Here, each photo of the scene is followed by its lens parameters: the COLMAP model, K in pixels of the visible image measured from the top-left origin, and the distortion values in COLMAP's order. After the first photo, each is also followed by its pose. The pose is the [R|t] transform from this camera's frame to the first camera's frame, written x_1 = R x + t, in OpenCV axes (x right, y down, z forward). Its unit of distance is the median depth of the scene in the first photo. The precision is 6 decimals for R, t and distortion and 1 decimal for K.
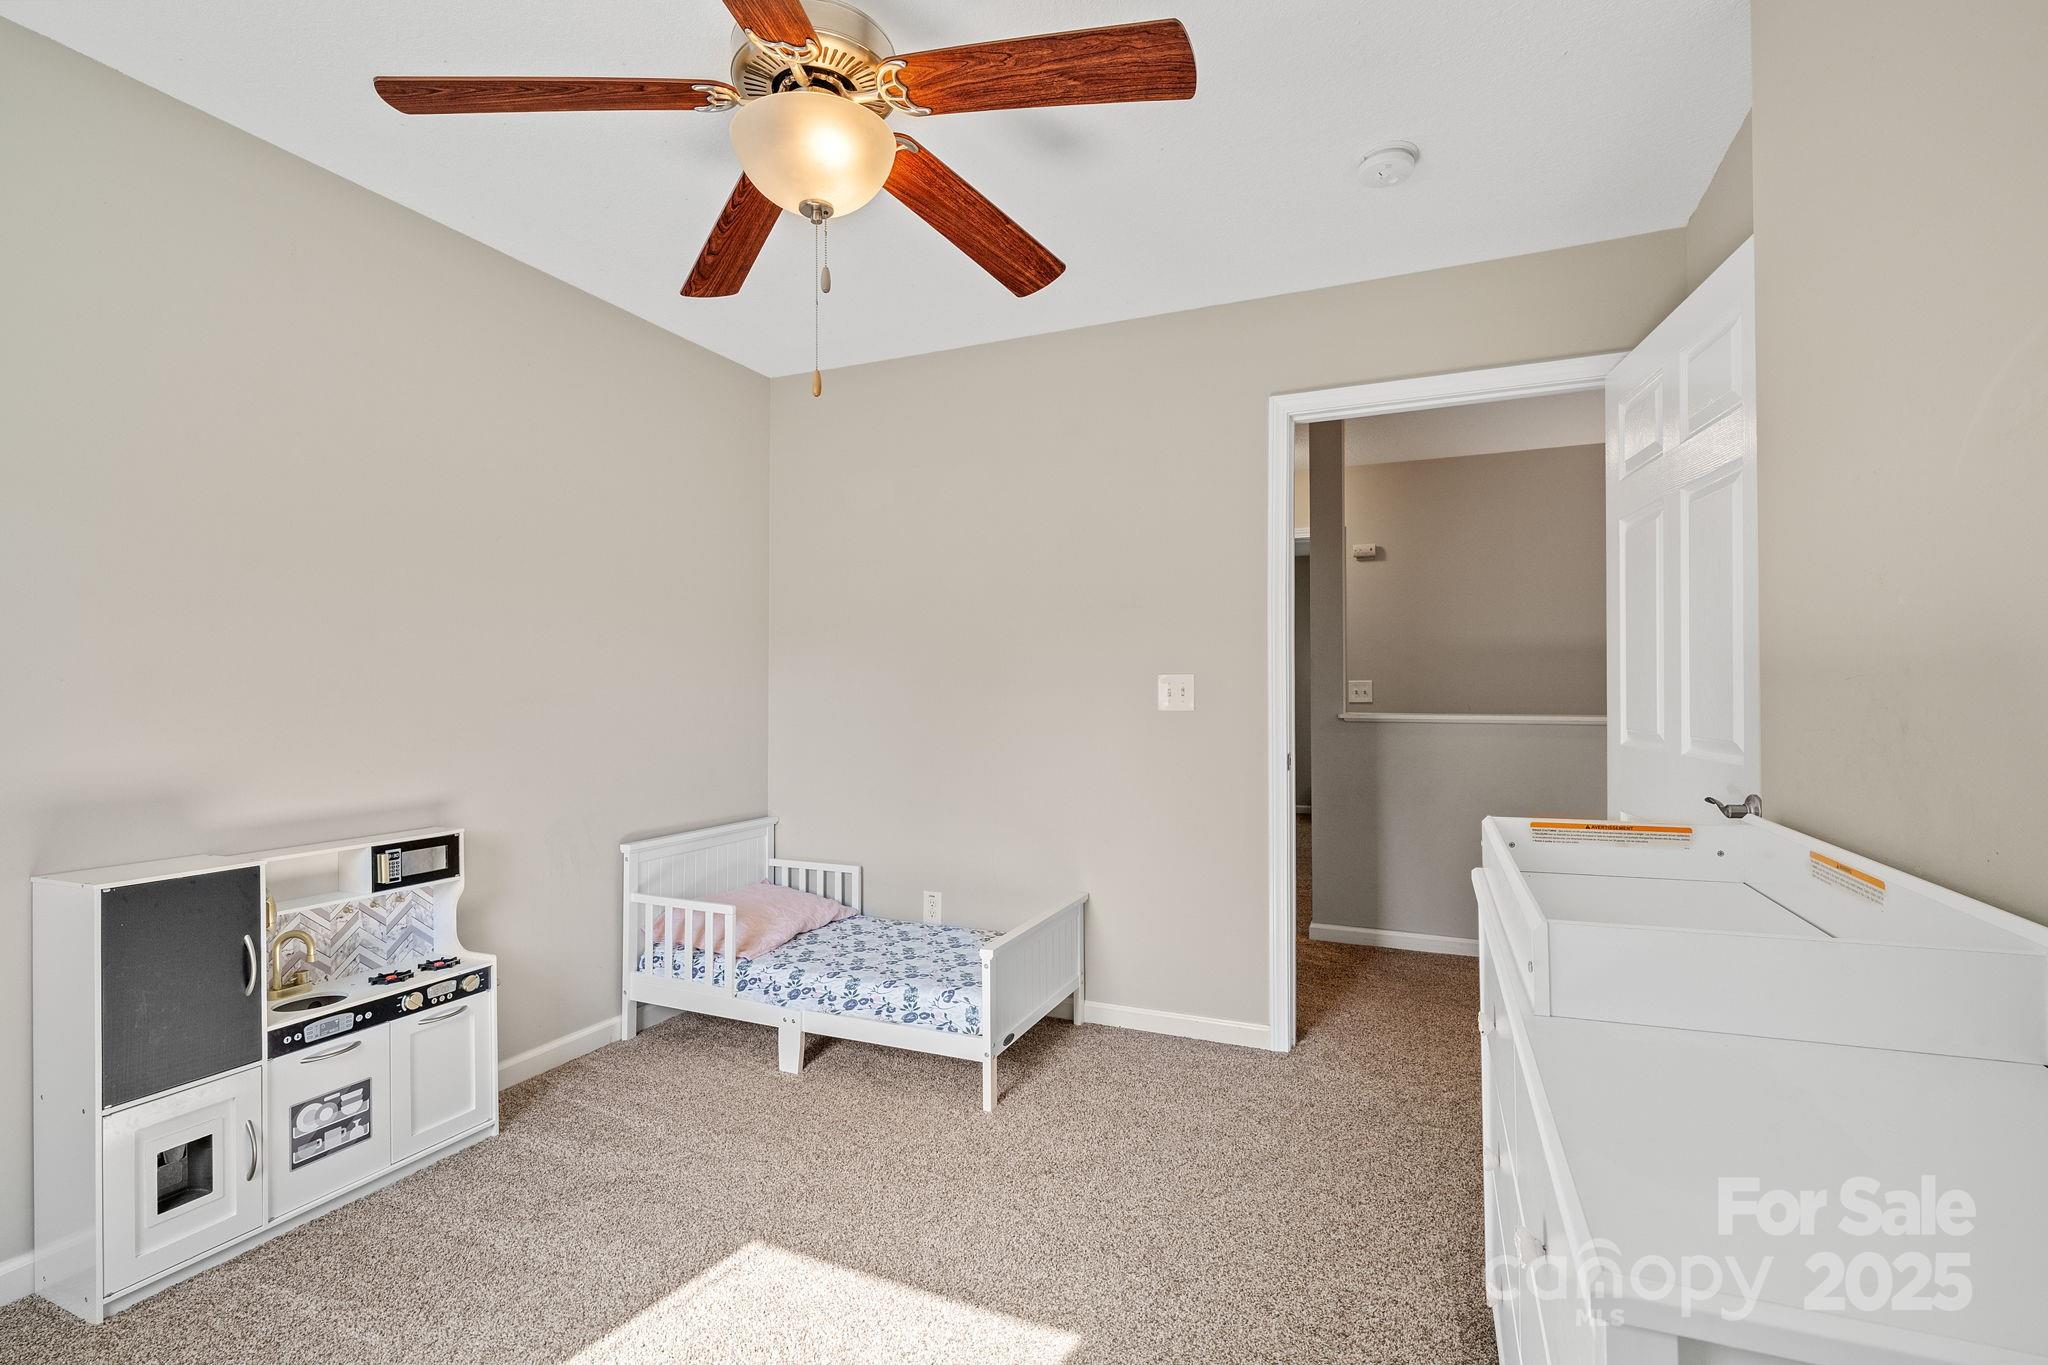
lens RADIAL K [[932.6, 0, 1019.5], [0, 932.6, 677.4], [0, 0, 1]] dist [-0.004058, 0.000757]
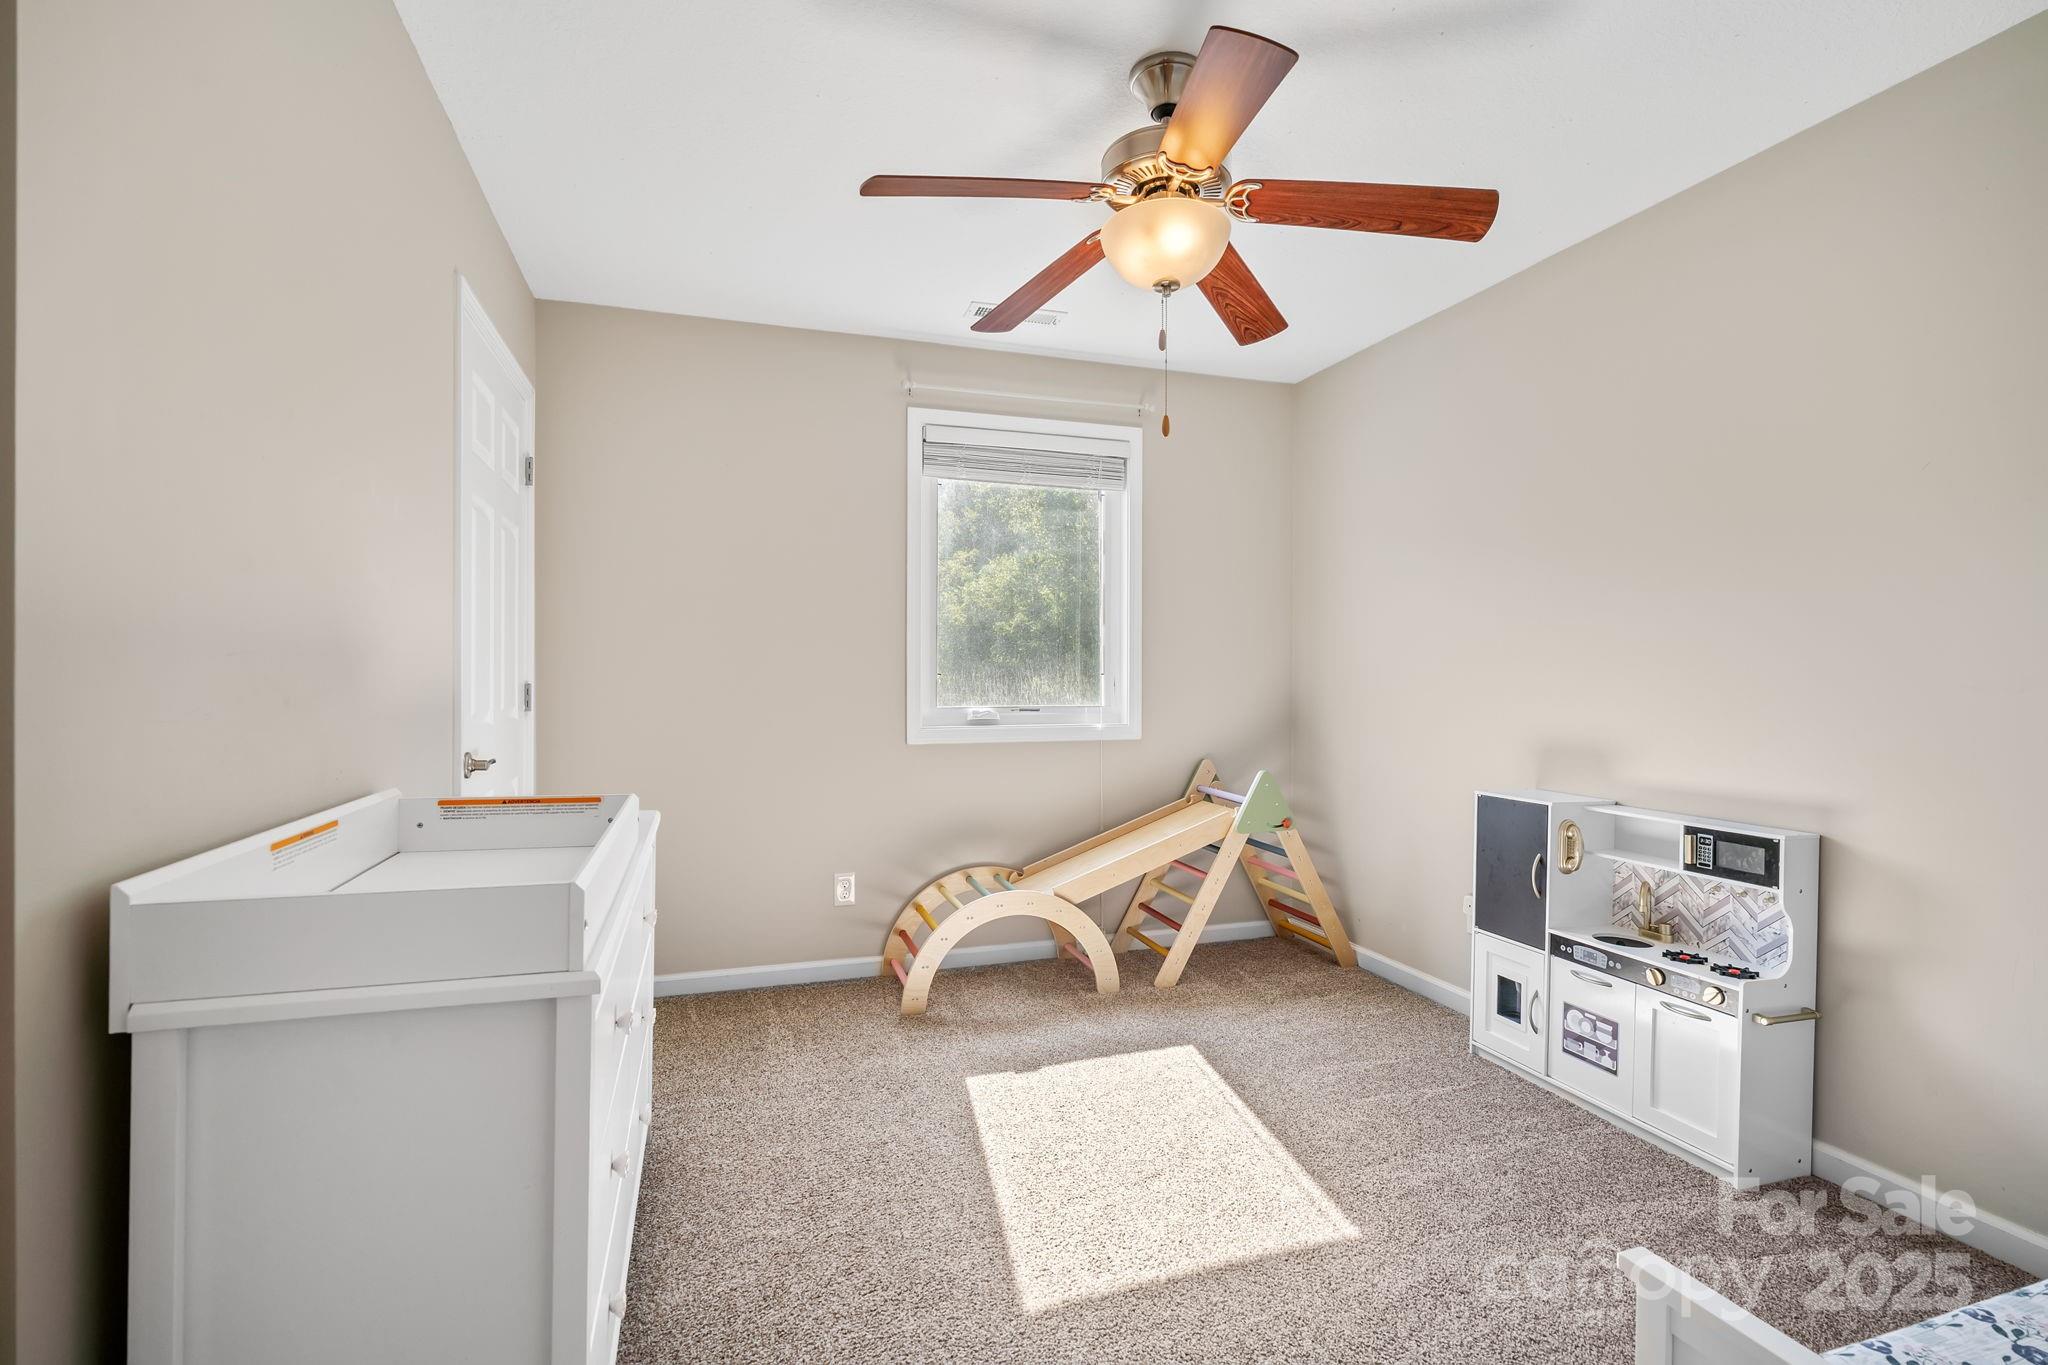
lens RADIAL K [[932.6, 0, 1019.5], [0, 932.6, 677.4], [0, 0, 1]] dist [-0.004058, 0.000757]
pose [[-0.746423, -0.000666, -0.665472, 0.594770], [0.005094, 0.999964, -0.006715, 0.023093], [0.665453, -0.008403, -0.746393, 1.405376]]
